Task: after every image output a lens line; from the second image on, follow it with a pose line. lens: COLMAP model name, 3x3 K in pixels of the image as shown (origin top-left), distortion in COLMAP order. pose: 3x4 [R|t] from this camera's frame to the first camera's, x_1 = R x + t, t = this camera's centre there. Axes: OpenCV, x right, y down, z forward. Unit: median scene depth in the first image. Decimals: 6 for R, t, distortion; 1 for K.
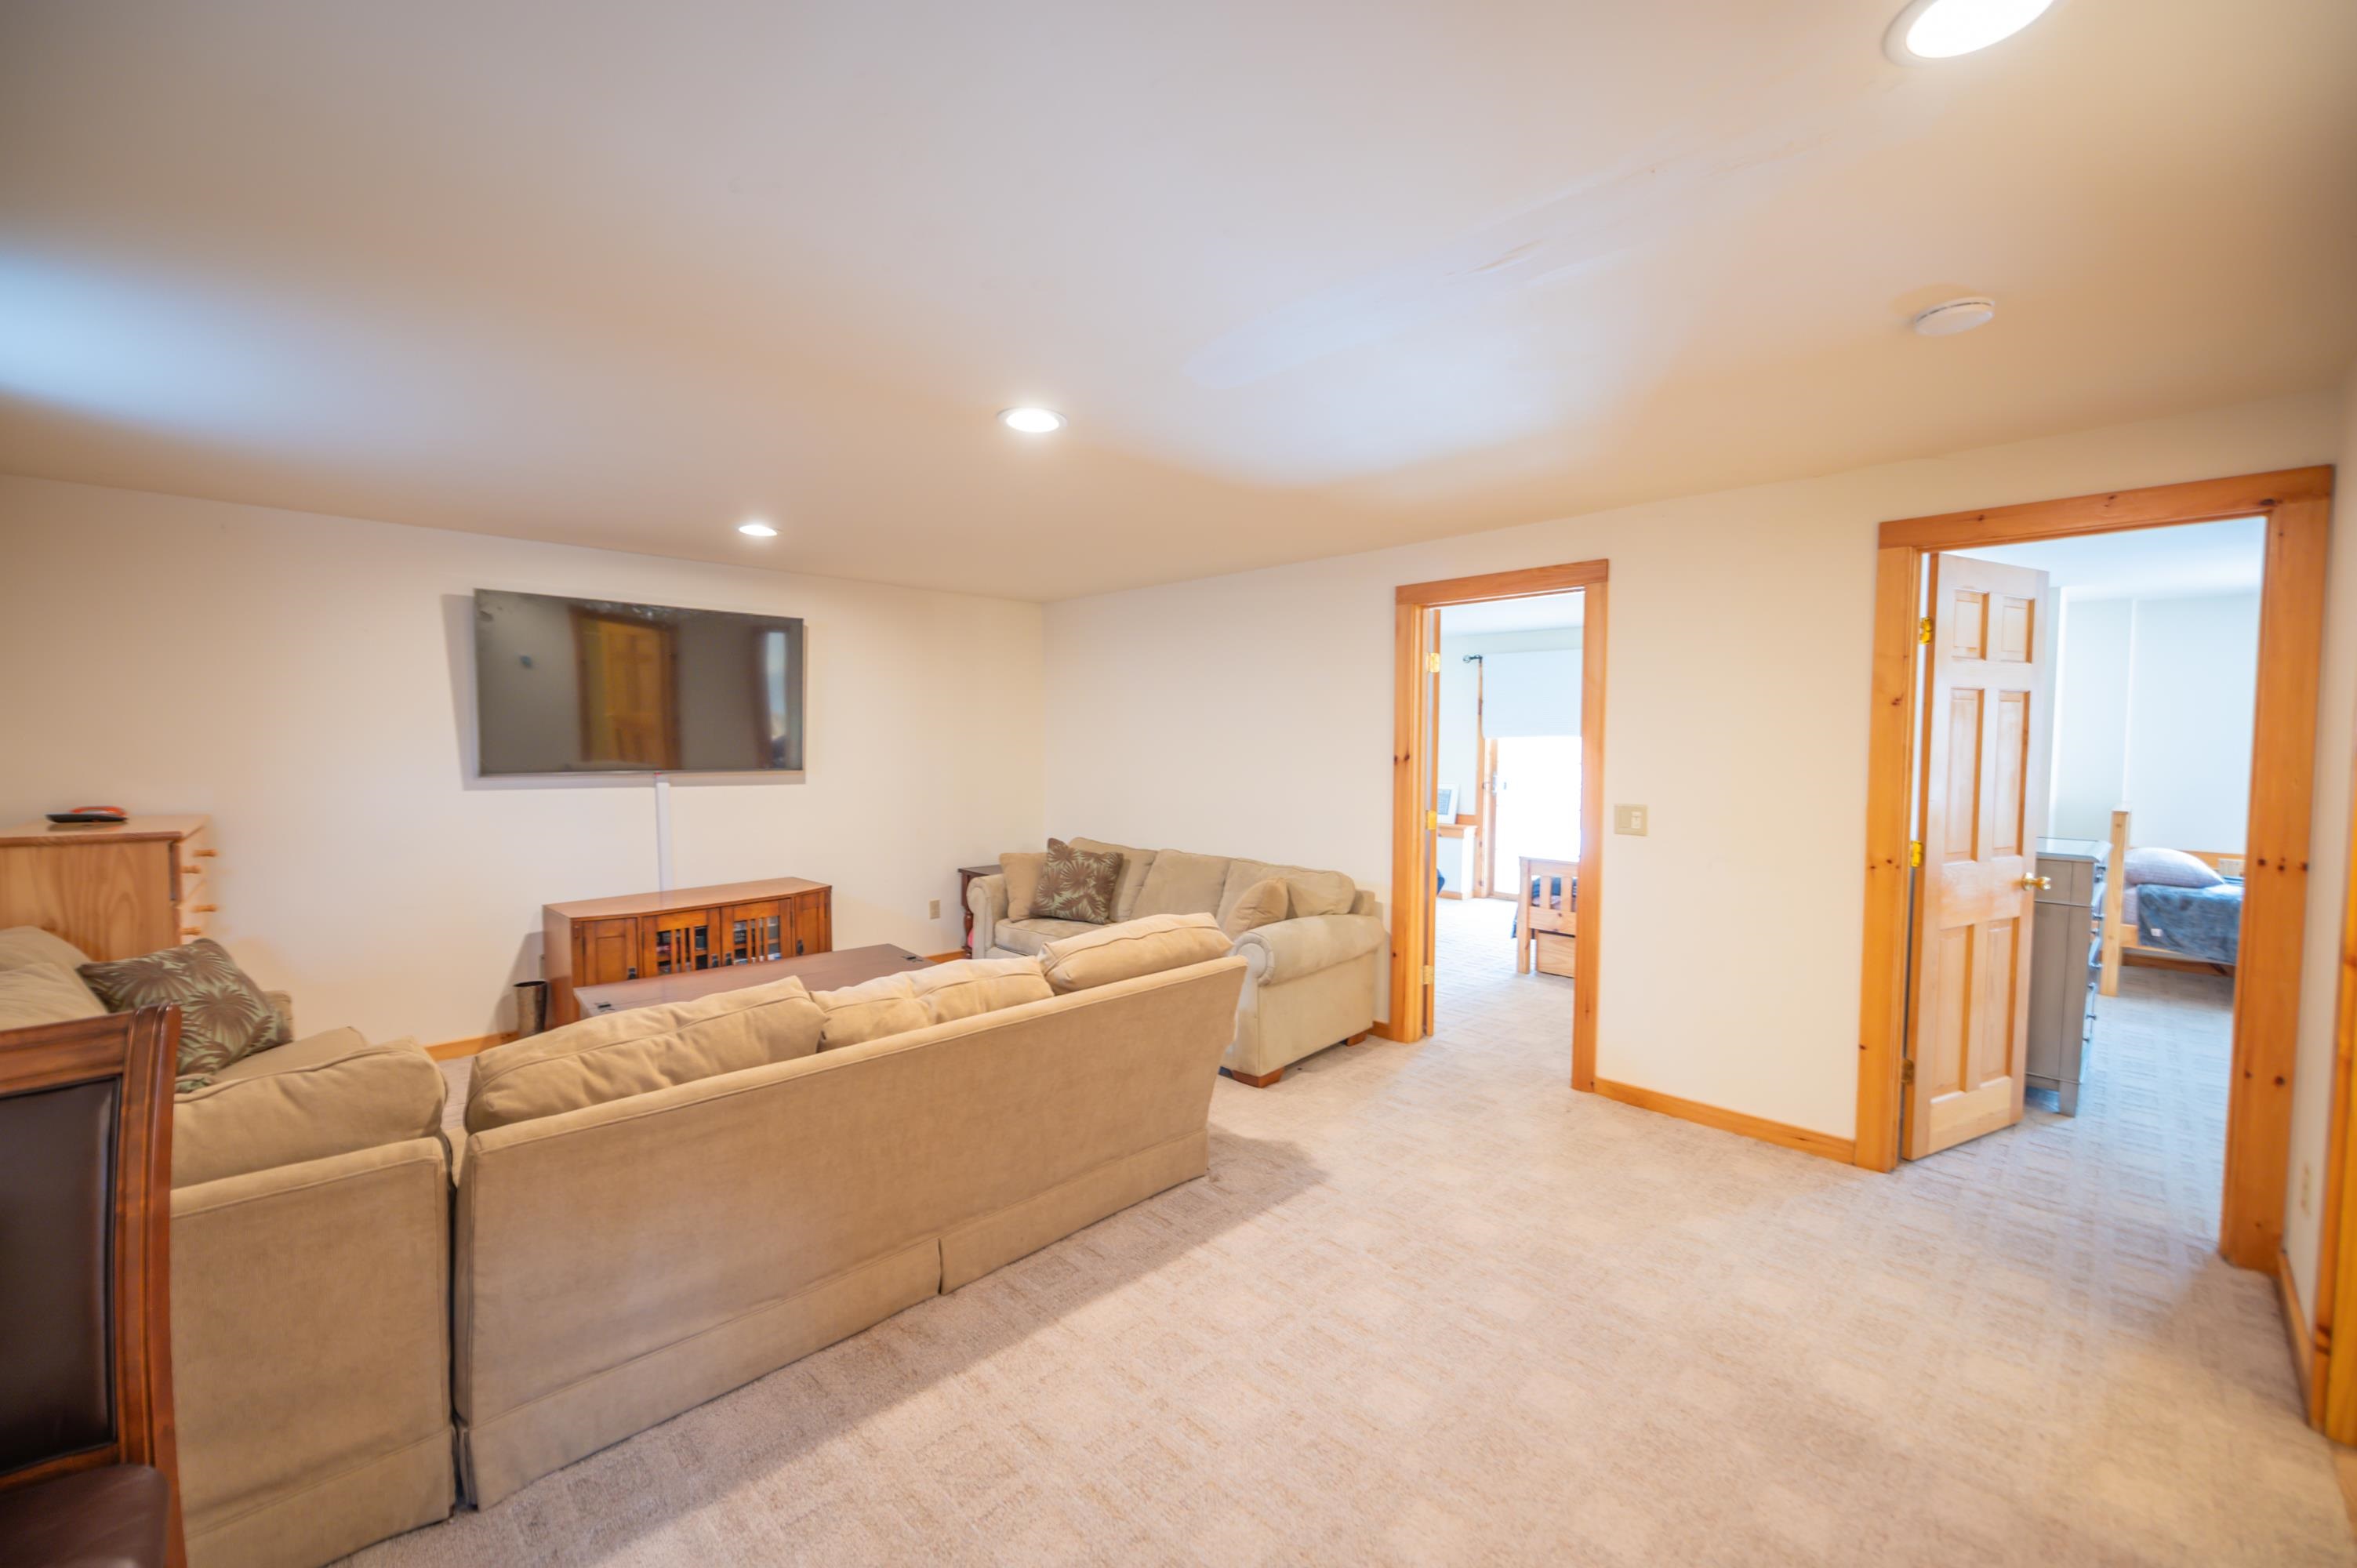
lens RADIAL K [[940.7, 0, 1193.0], [0, 940.7, 780.5], [0, 0, 1]] dist [-0.007754, -0.000807]
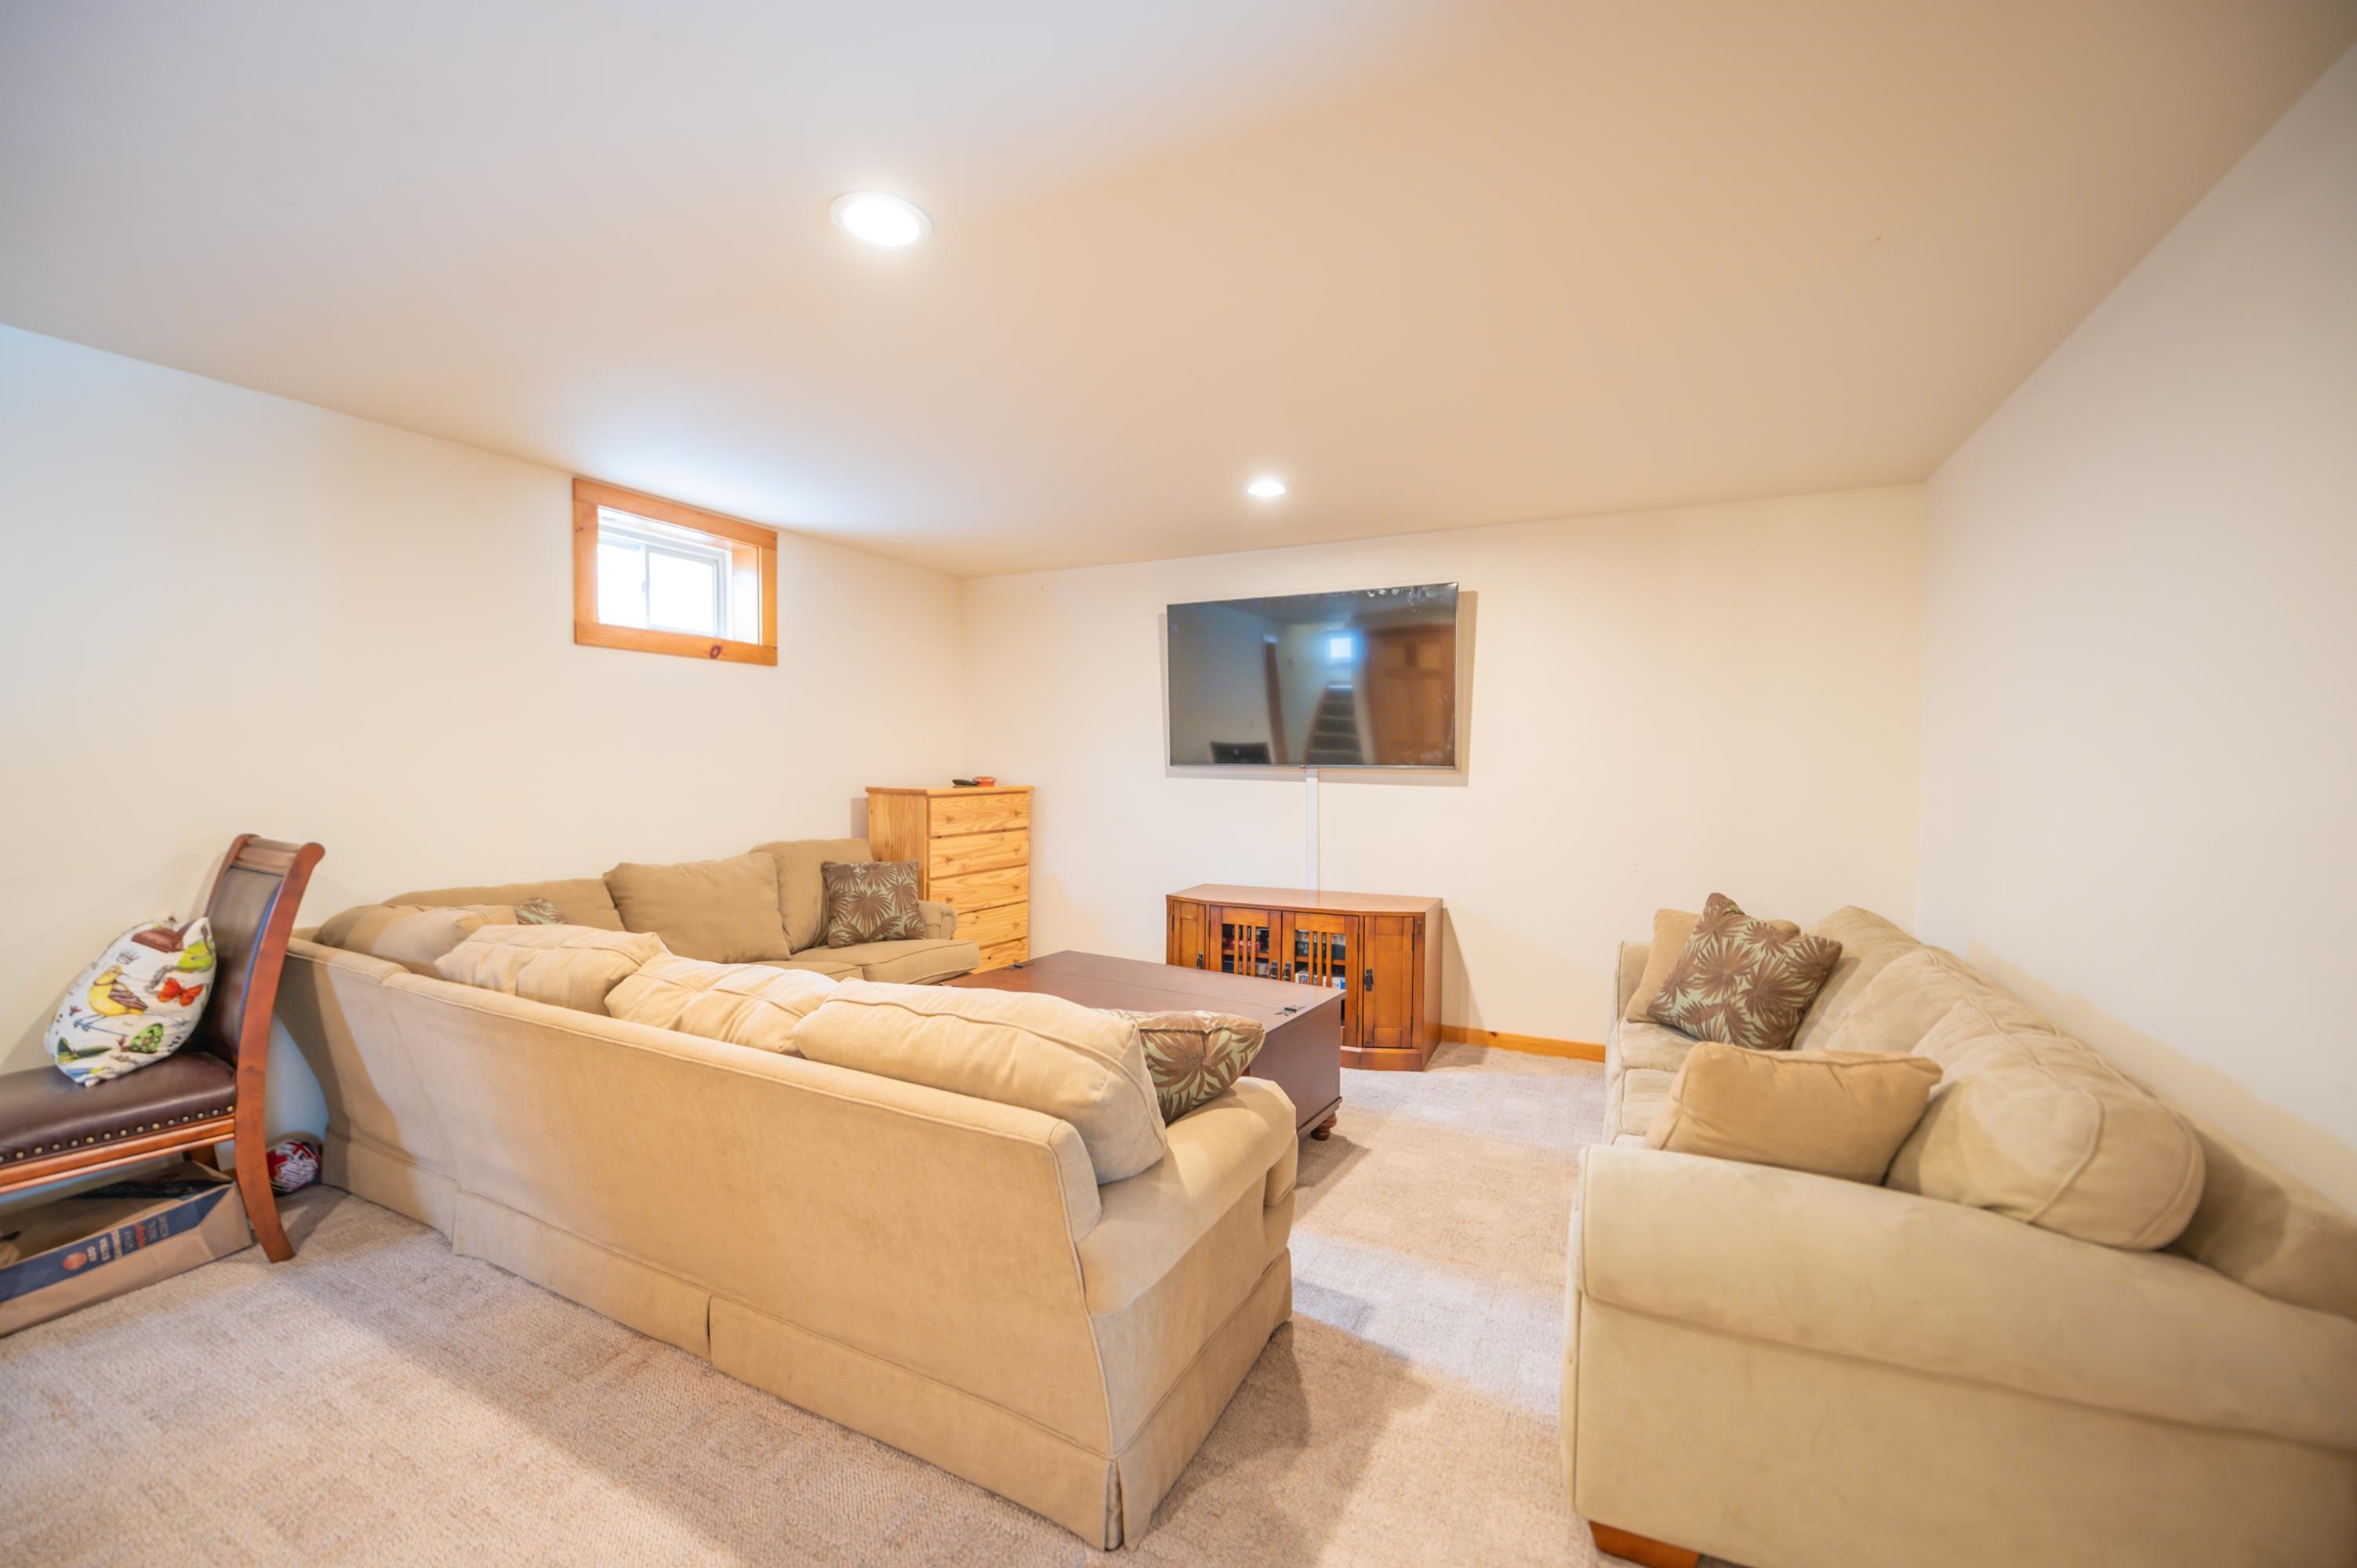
lens RADIAL K [[940.7, 0, 1179.2], [0, 940.7, 796.5], [0, 0, 1]] dist [-0.007754, -0.000807]
pose [[0.305464, 0.037561, -0.951463, 0.402429], [-0.048360, 0.998544, 0.023893, 0.006941], [0.950975, 0.038714, 0.306836, 0.728675]]
